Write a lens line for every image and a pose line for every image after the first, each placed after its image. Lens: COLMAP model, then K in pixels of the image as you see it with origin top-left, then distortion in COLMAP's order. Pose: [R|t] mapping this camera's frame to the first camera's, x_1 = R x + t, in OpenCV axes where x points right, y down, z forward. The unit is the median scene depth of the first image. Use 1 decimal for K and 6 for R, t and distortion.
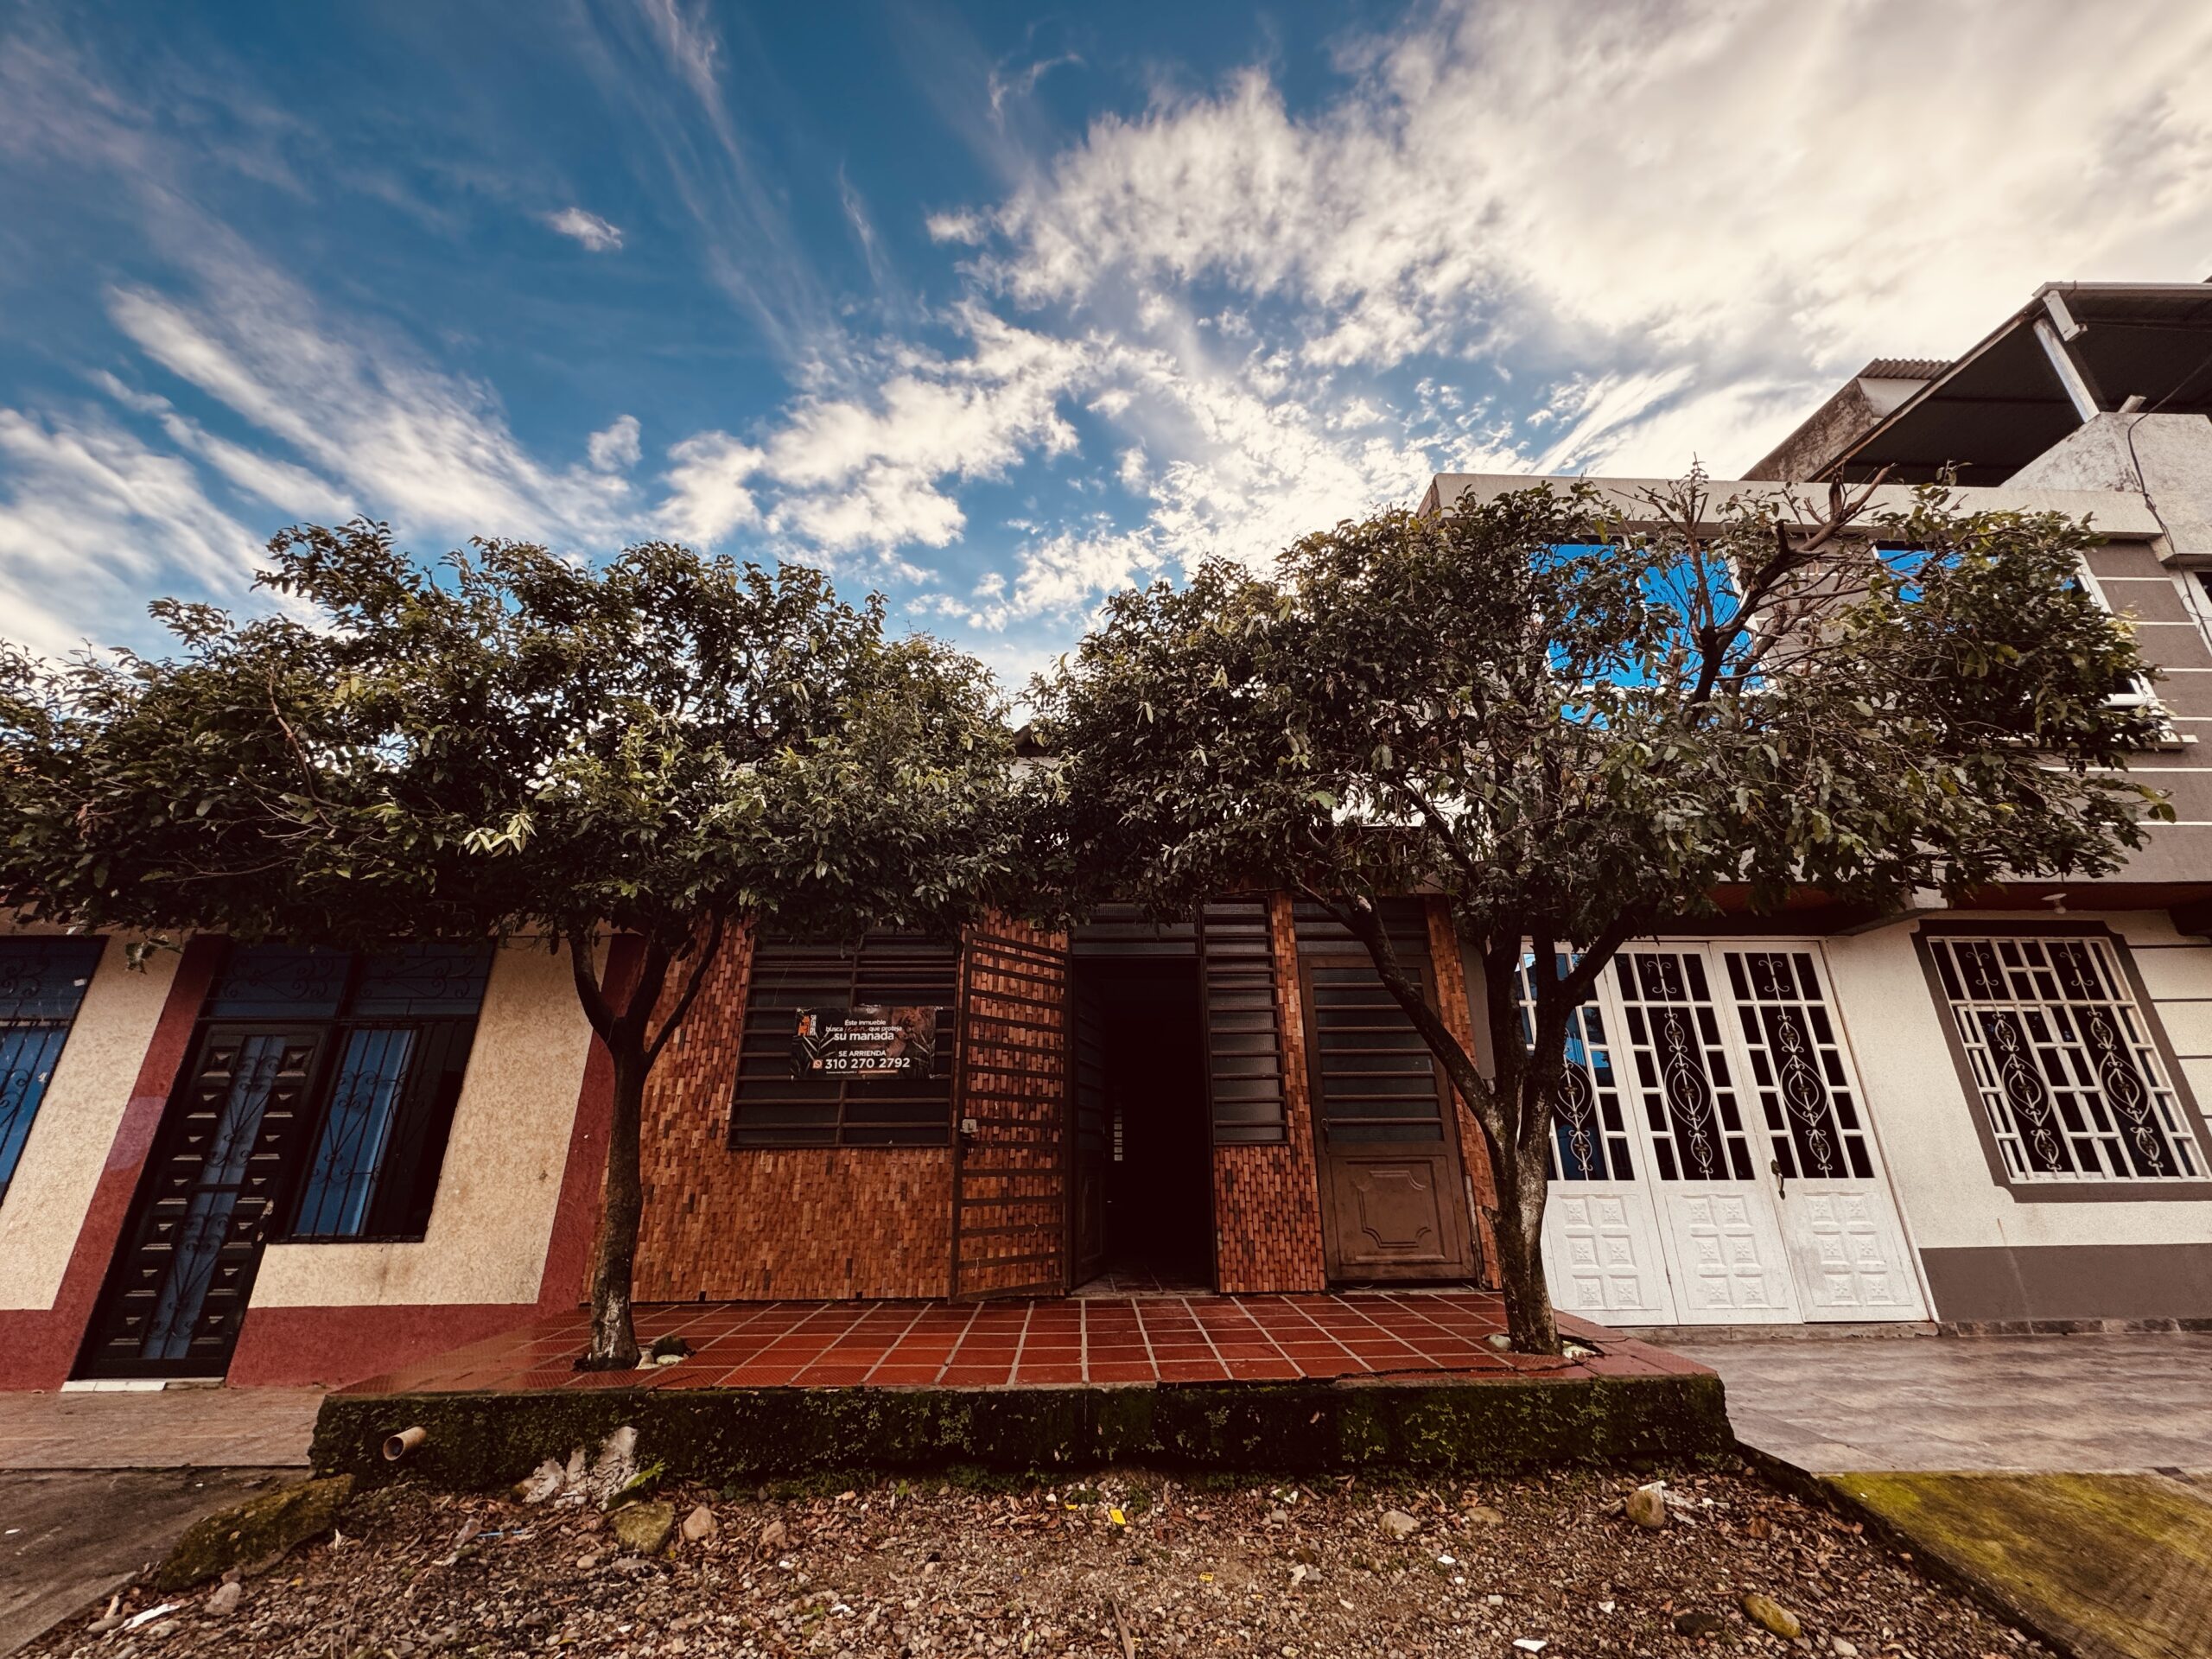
lens RADIAL K [[888.3, 0, 1109.9], [0, 888.3, 833.1], [0, 0, 1]] dist [-0.001383, 0.000293]
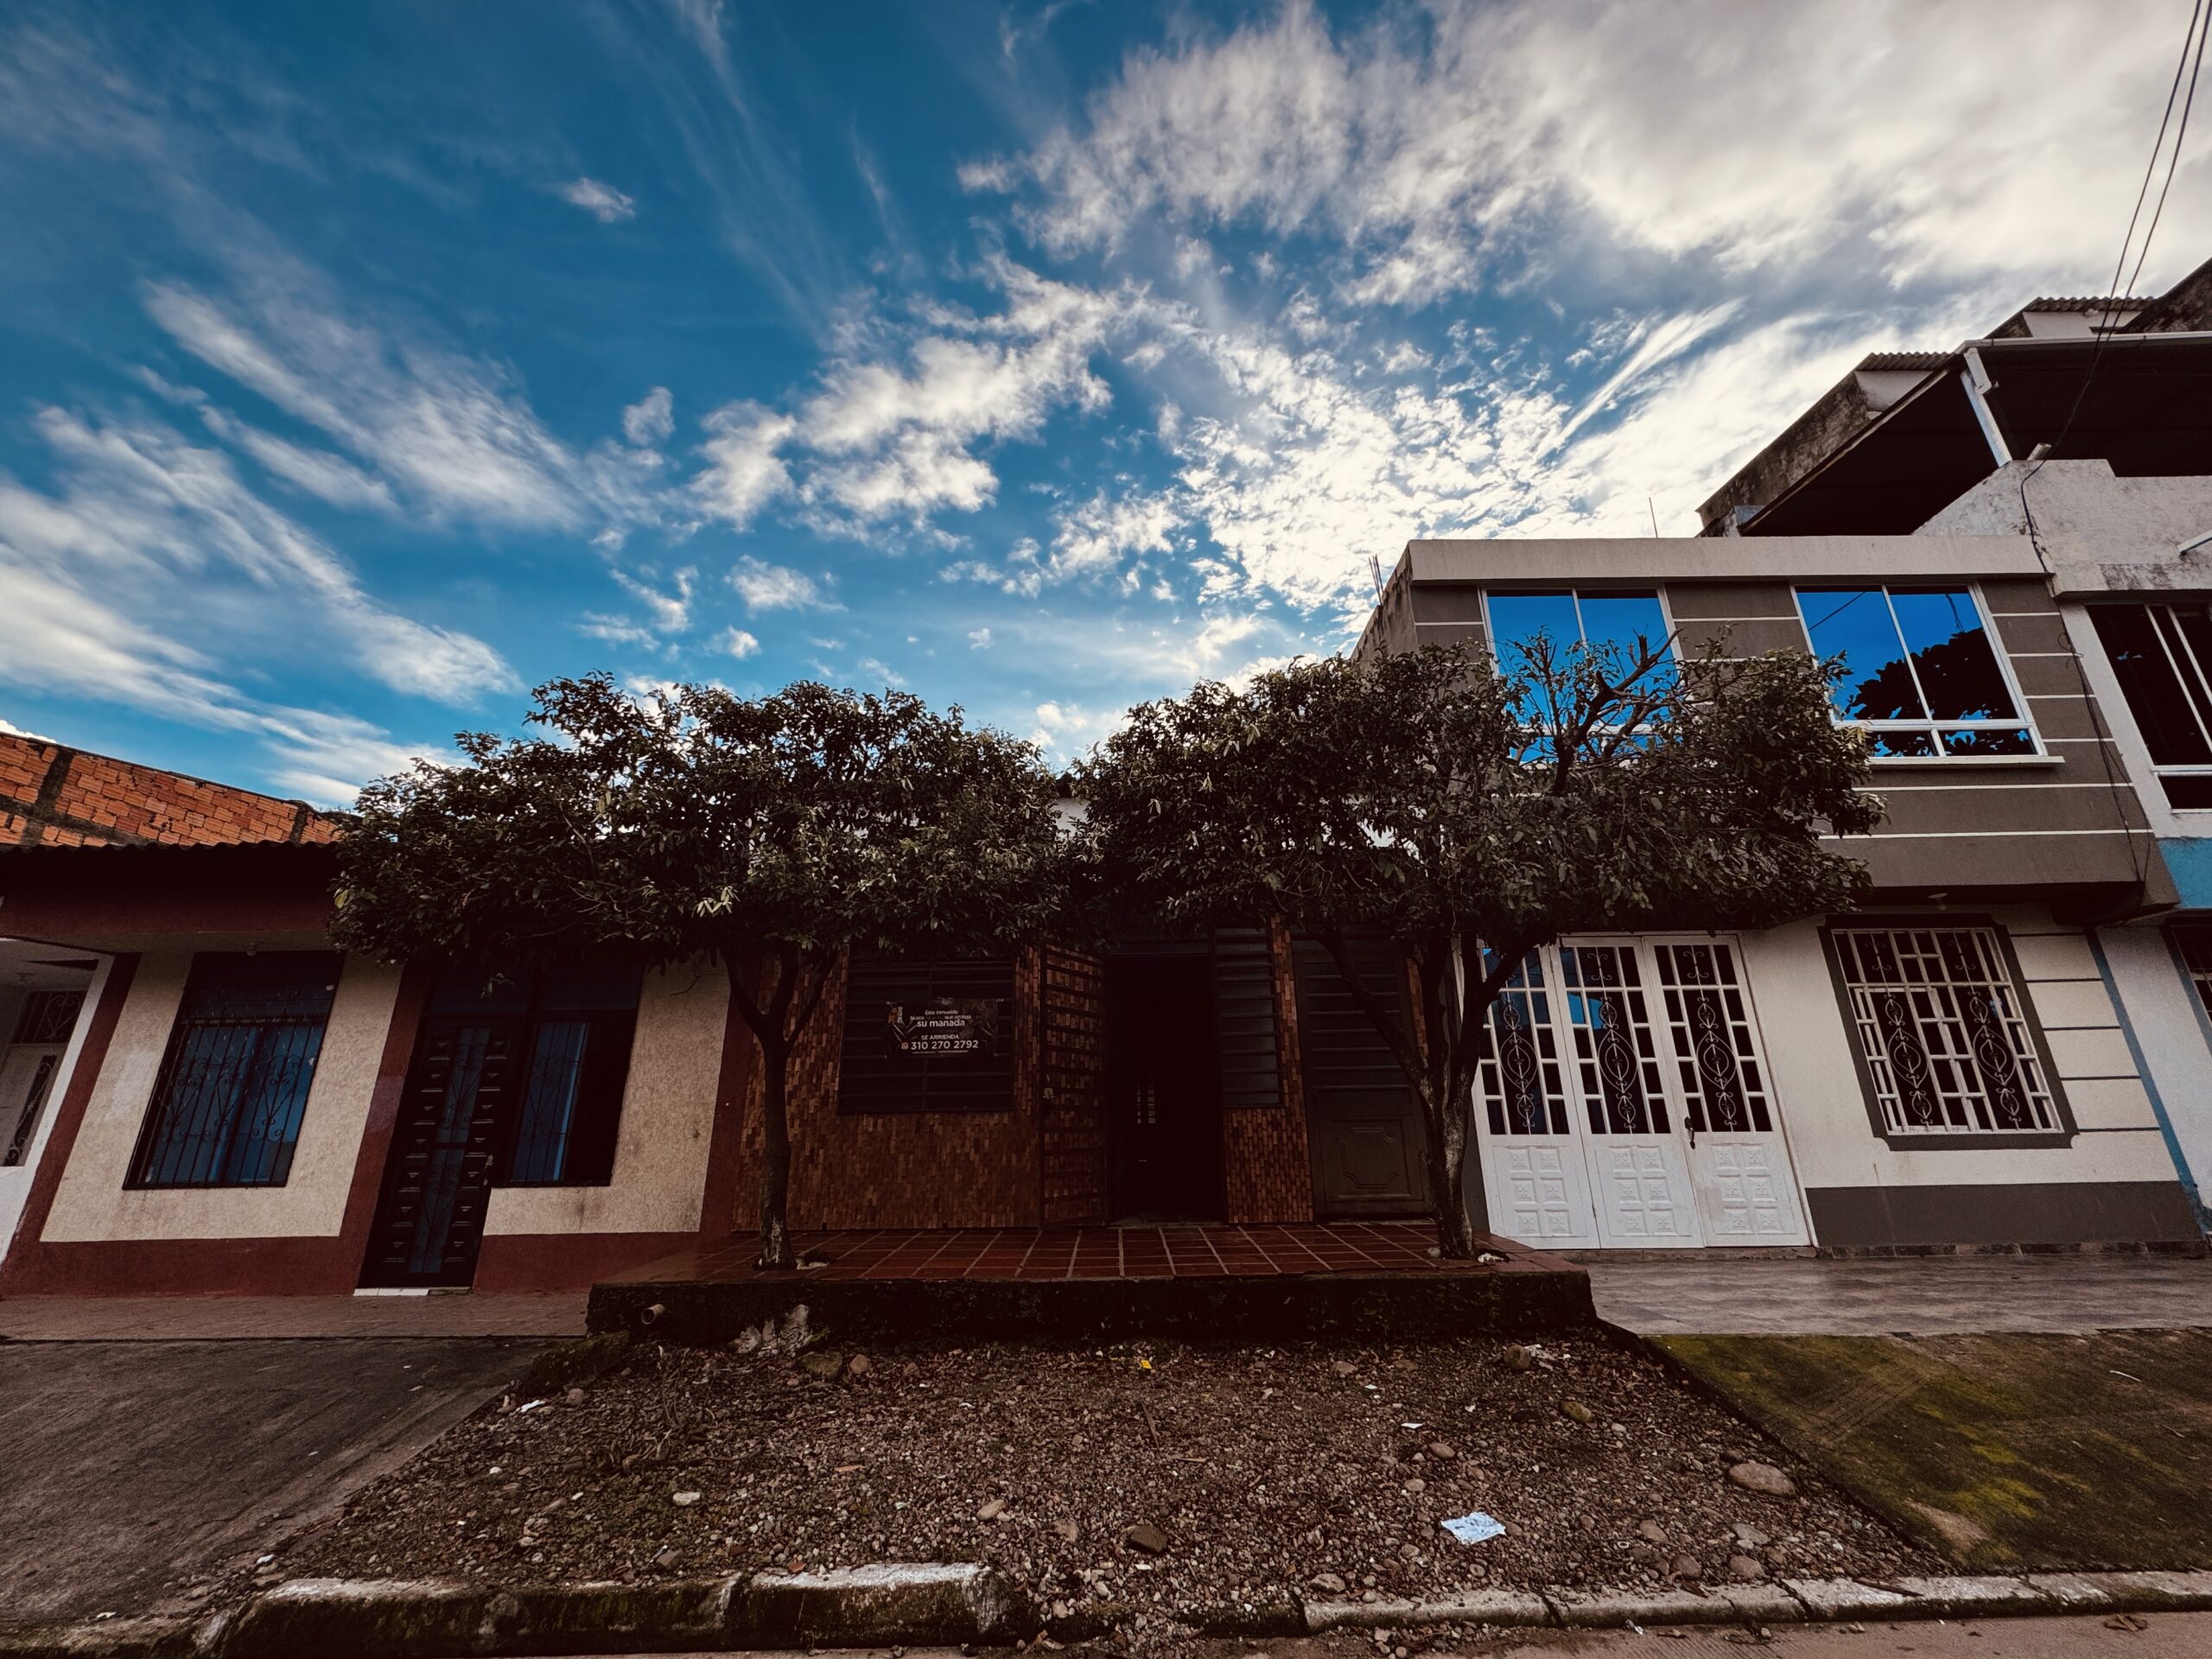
lens RADIAL K [[888.3, 0, 1105.7], [0, 888.3, 838.1], [0, 0, 1]] dist [-0.001383, 0.000293]
pose [[0.999109, -0.017811, -0.038266, 0.008006], [0.019408, 0.998939, 0.041757, -0.083187], [0.037482, -0.042463, 0.998395, -0.237936]]
